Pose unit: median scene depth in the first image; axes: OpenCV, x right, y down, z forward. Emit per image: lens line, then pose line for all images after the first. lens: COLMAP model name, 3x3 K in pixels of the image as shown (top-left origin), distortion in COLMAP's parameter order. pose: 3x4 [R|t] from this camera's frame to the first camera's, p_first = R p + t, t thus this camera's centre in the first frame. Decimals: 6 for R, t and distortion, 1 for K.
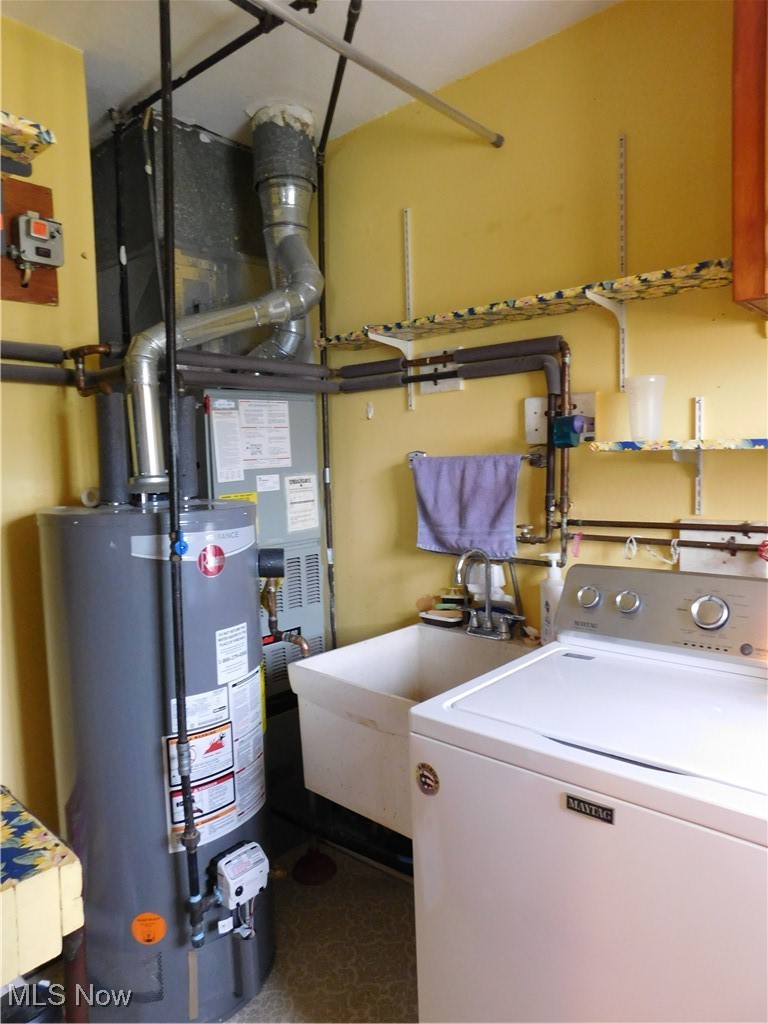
lens RADIAL K [[689.8, 0, 387.9], [0, 689.8, 510.0], [0, 0, 1]] dist [0.008290, 0.002559]
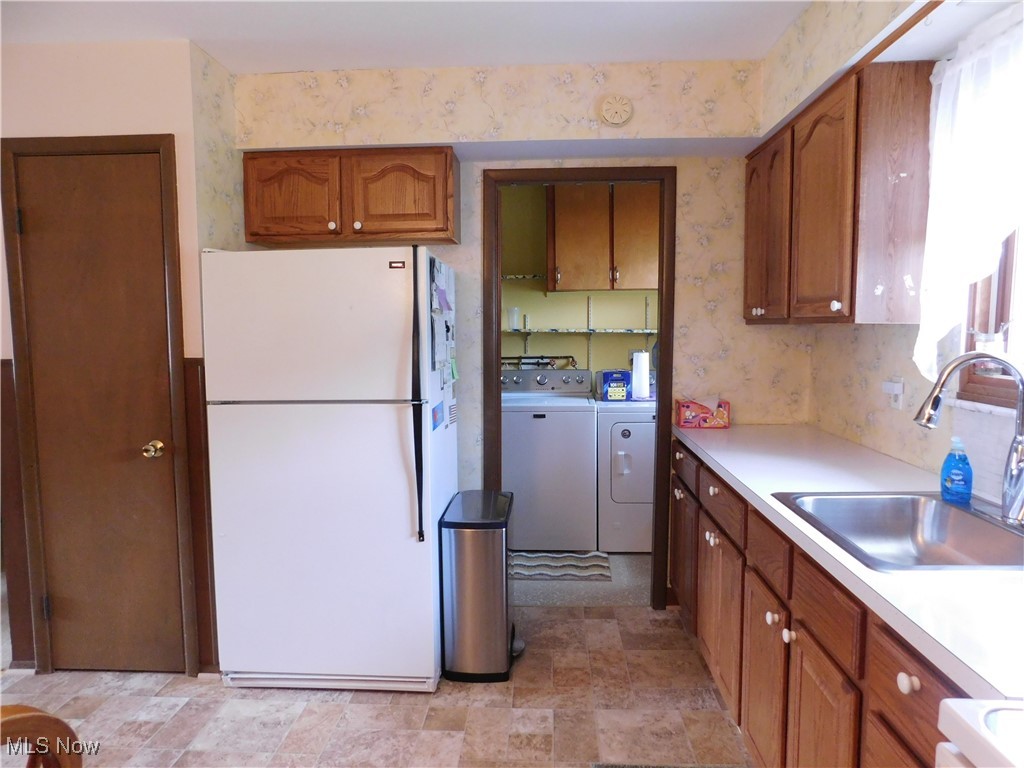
lens RADIAL K [[689.8, 0, 511.1], [0, 689.8, 384.7], [0, 0, 1]] dist [0.008290, 0.002559]
pose [[0.798734, -0.020455, 0.601337, -1.468069], [0.019234, 0.999779, 0.008461, 0.119657], [-0.601377, 0.004809, 0.798951, -1.405406]]
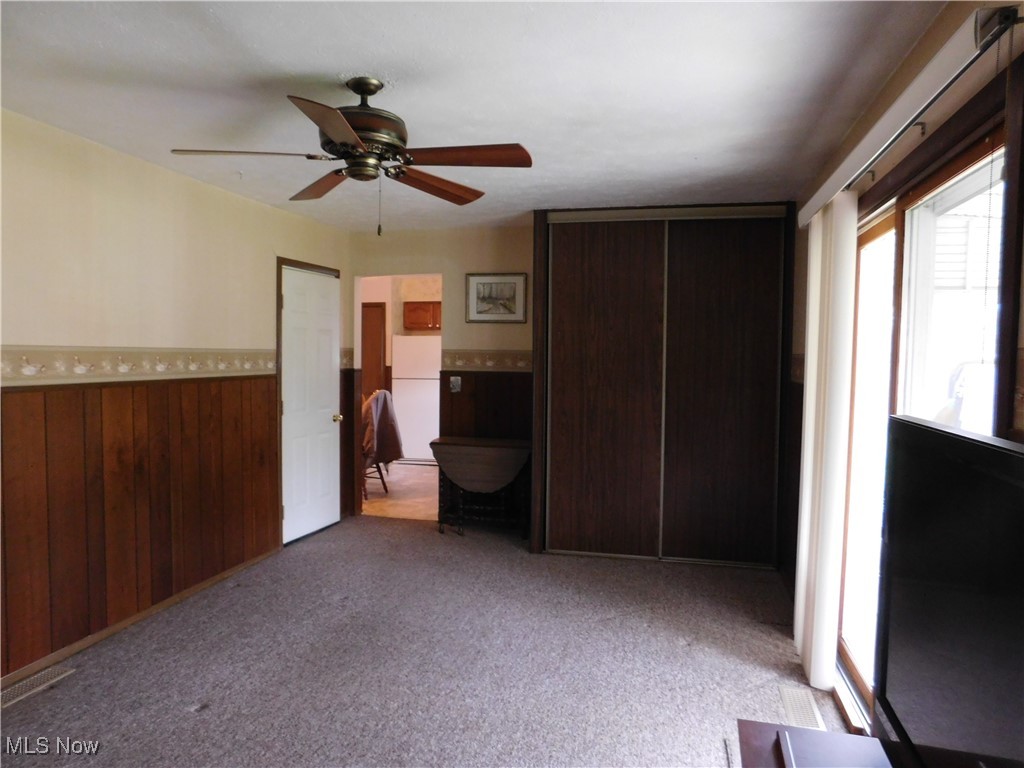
lens RADIAL K [[689.8, 0, 512.0], [0, 689.8, 386.9], [0, 0, 1]] dist [0.008290, 0.002559]
pose [[0.900604, 0.021484, 0.434109, -3.636874], [-0.011286, 0.999597, -0.026055, 0.574981], [-0.434493, 0.018566, 0.900484, -8.493079]]
